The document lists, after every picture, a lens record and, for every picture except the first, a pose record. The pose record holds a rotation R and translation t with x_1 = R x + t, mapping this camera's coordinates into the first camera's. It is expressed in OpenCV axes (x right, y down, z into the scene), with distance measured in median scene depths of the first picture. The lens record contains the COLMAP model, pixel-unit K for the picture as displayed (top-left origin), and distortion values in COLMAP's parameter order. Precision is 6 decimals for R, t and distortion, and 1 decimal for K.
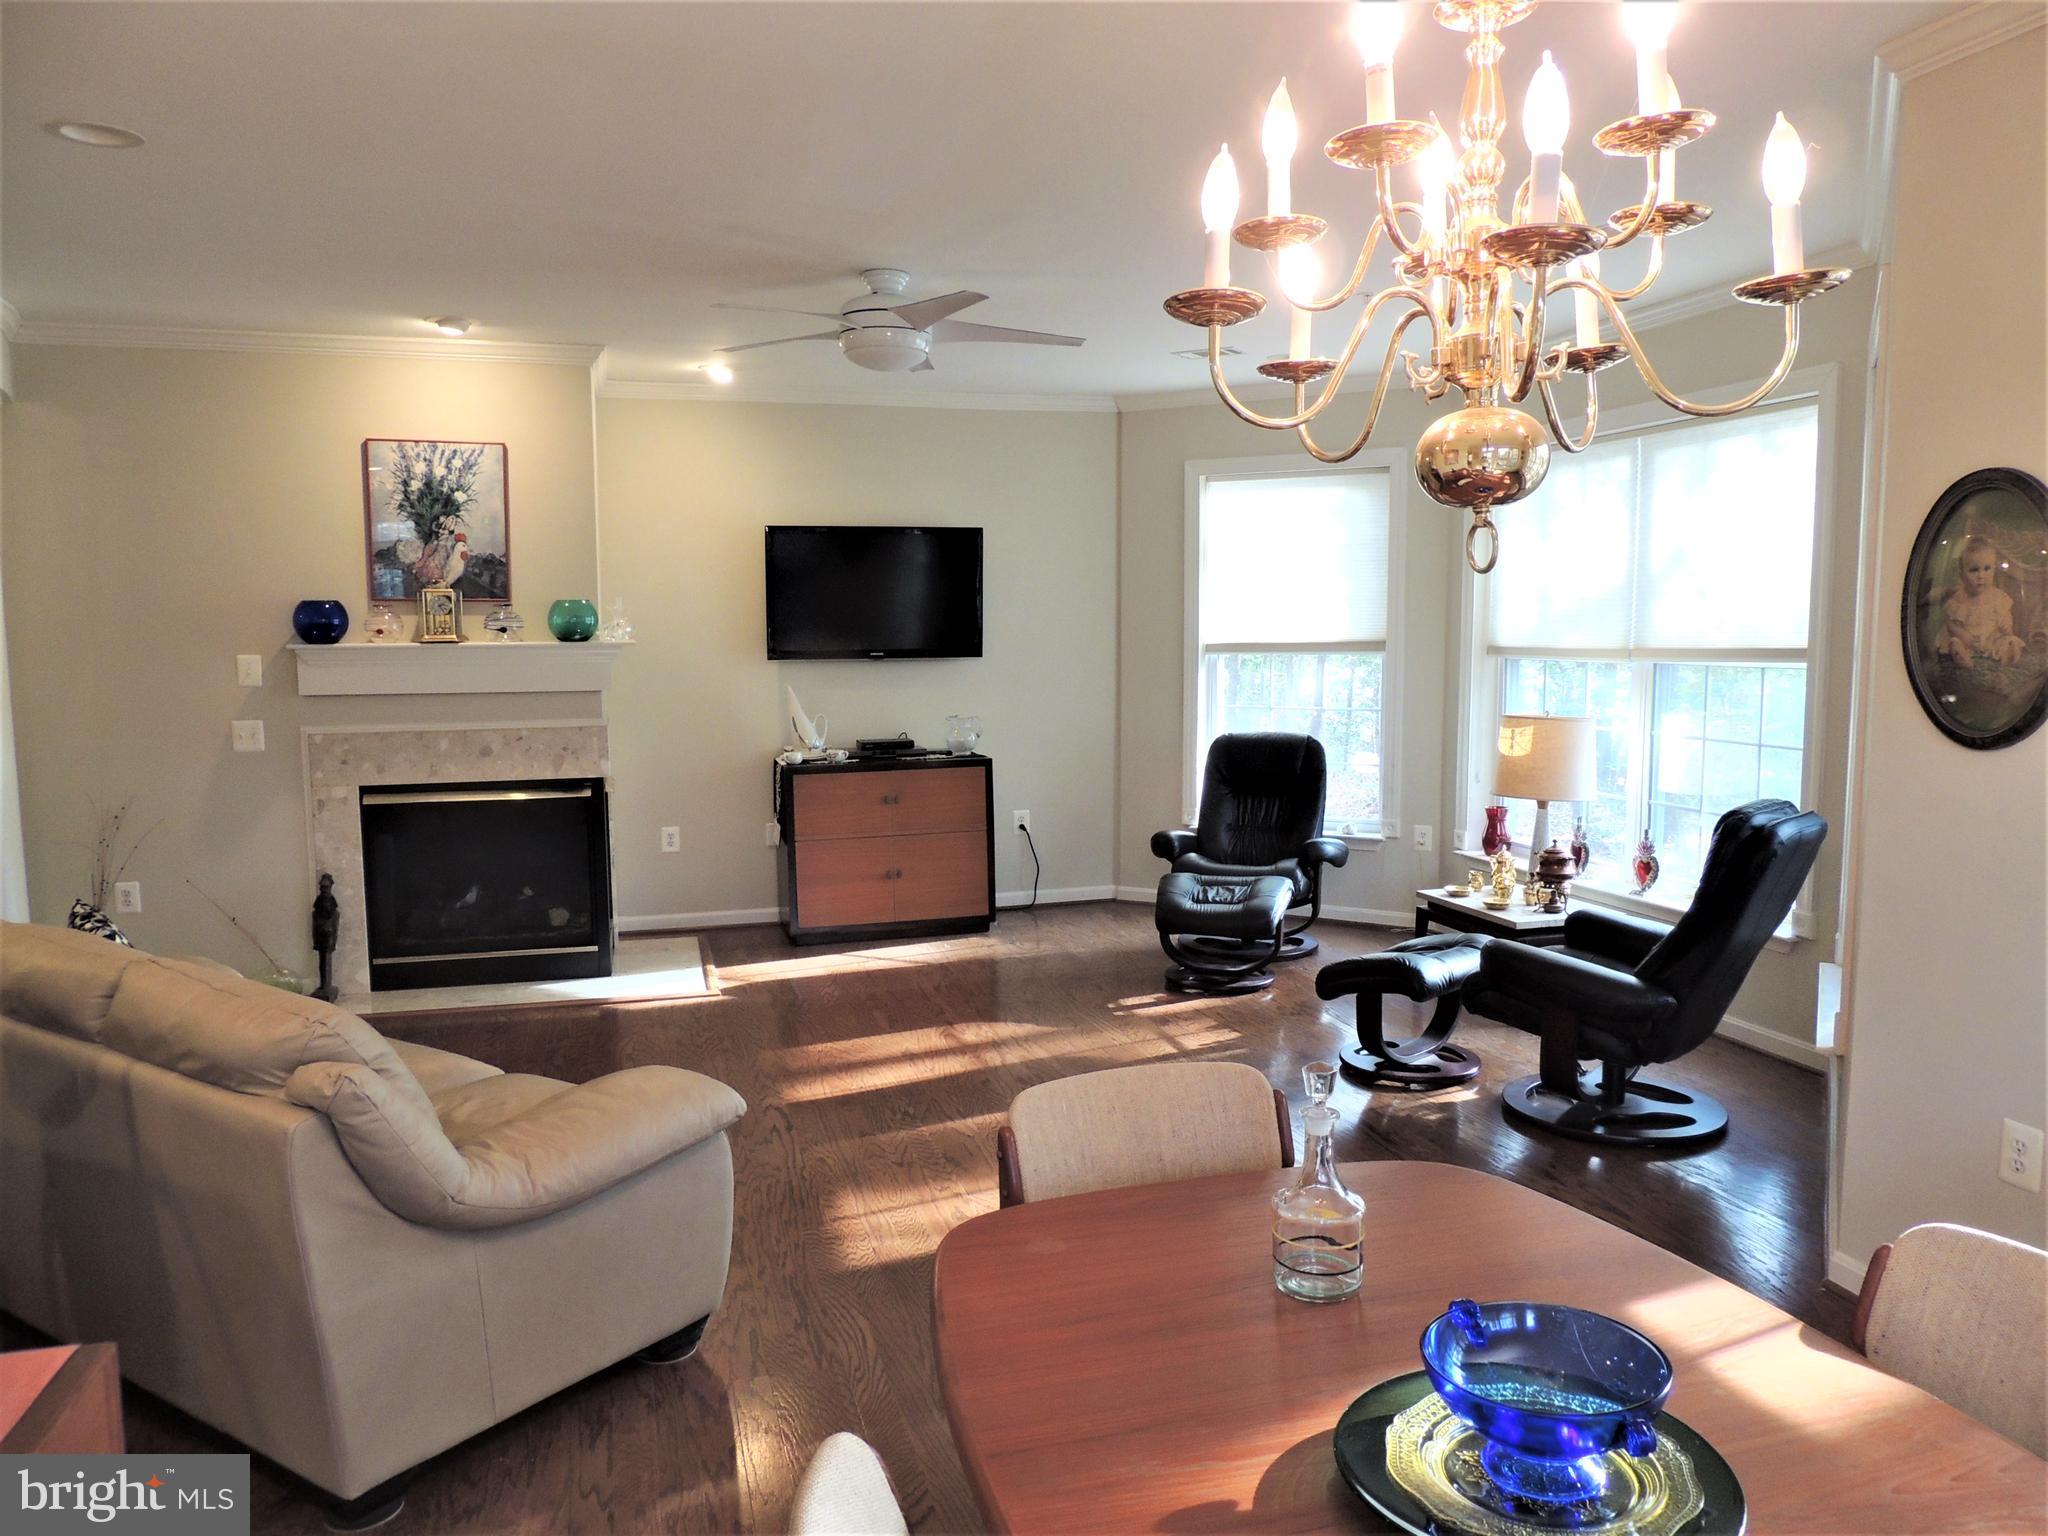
lens RADIAL K [[1466.8, 0, 1024.0], [0, 1466.8, 768.0], [0, 0, 1]] dist [-0.001790, -0.016314]
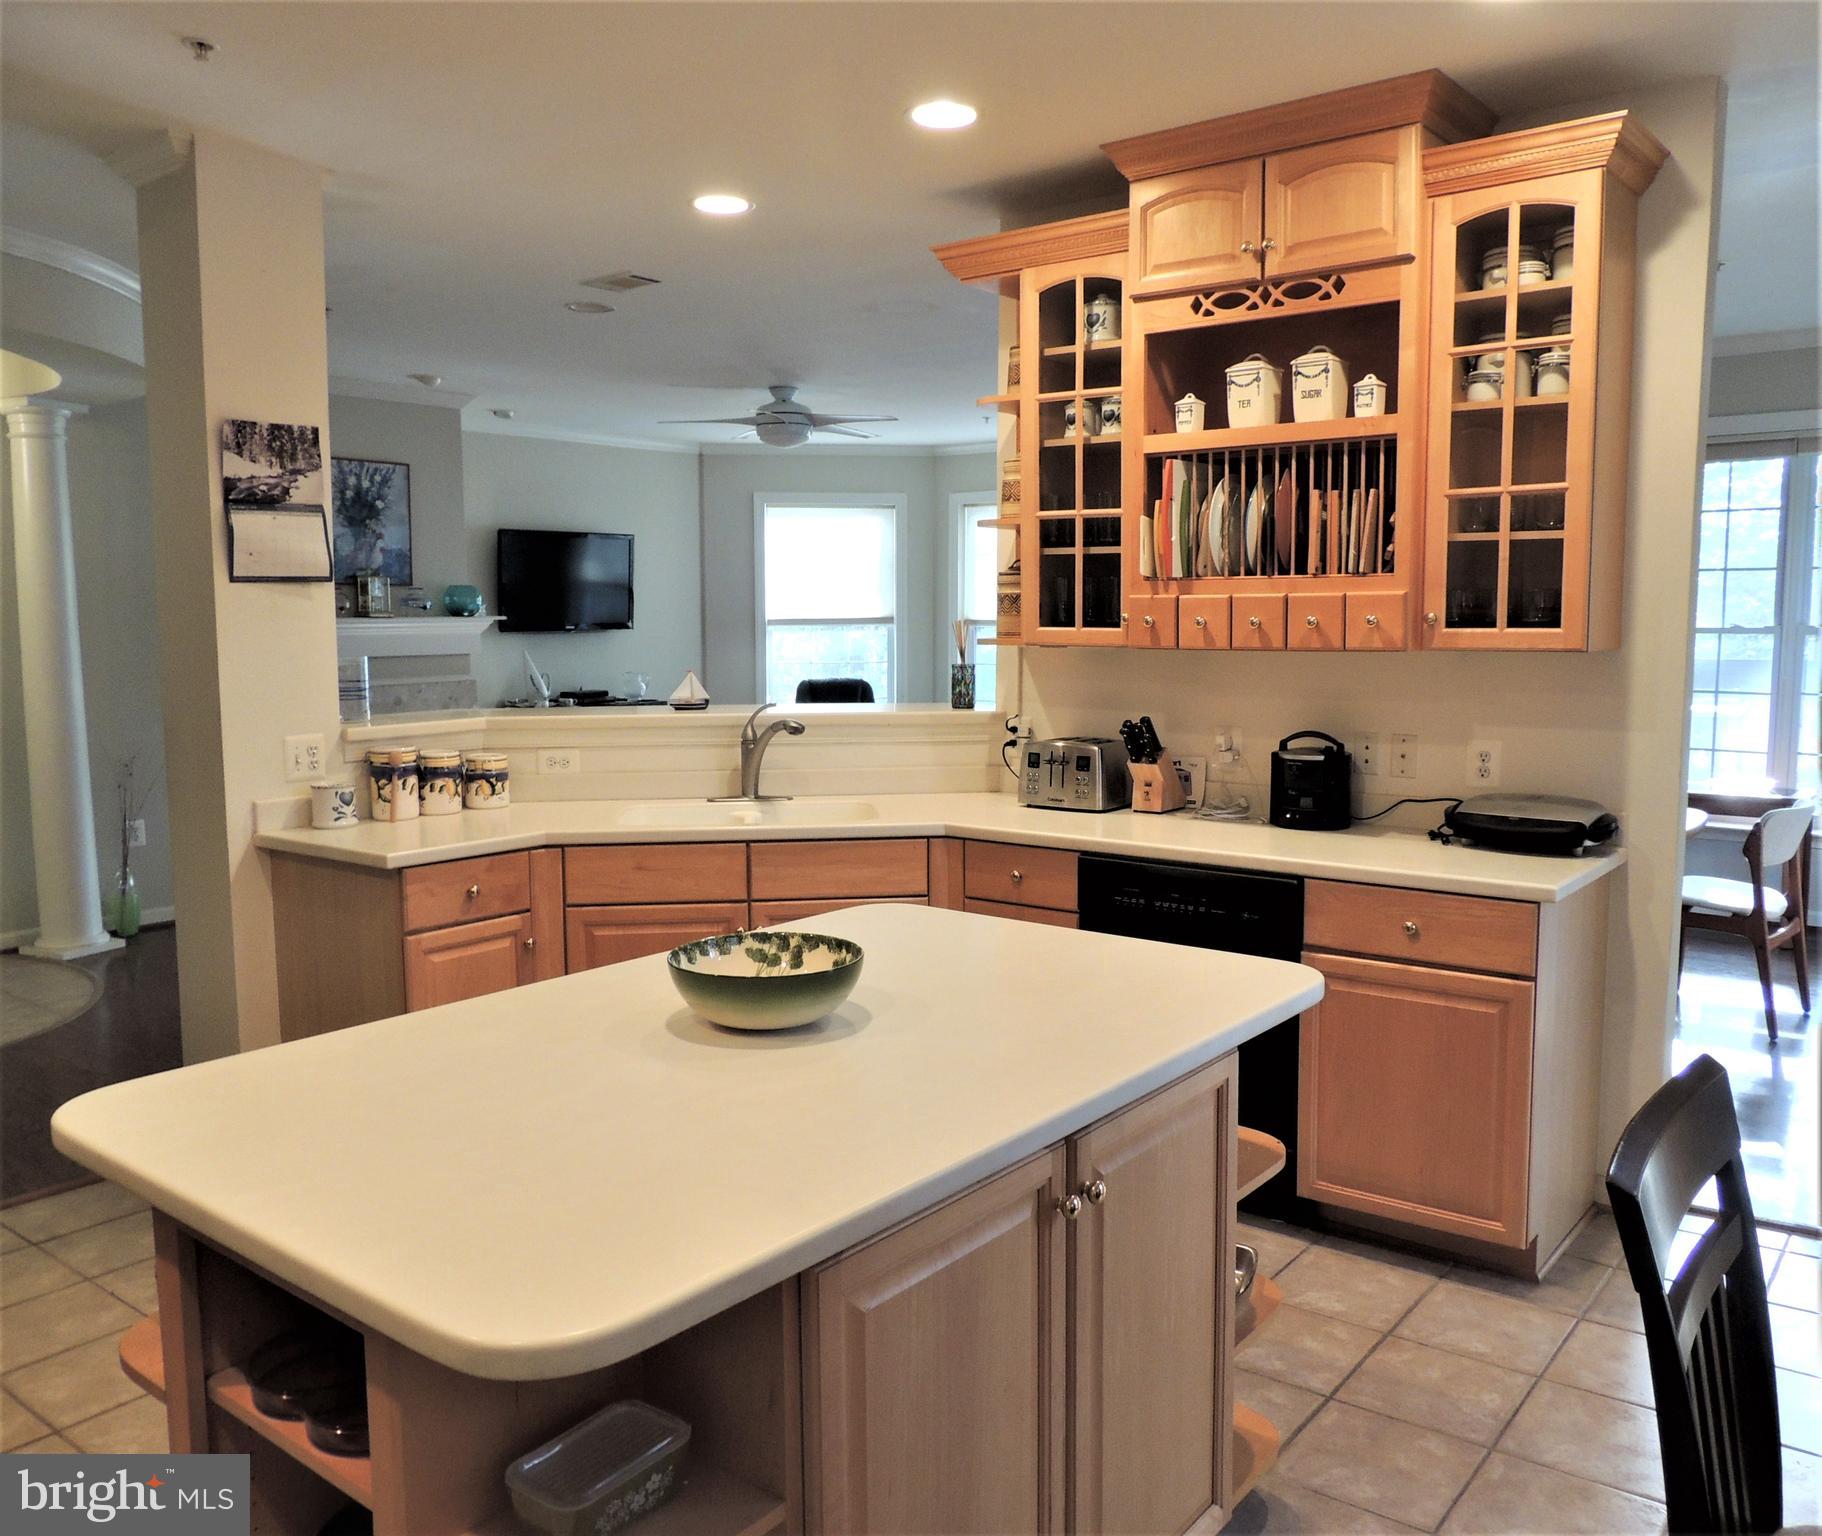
lens RADIAL K [[1464.2, 0, 911.0], [0, 1464.2, 768.0], [0, 0, 1]] dist [-0.000676, 0.000575]
pose [[0.807524, -0.059205, 0.586856, -0.771356], [0.051067, 0.998231, 0.030438, 0.031075], [-0.587620, 0.005390, 0.809119, -0.314265]]
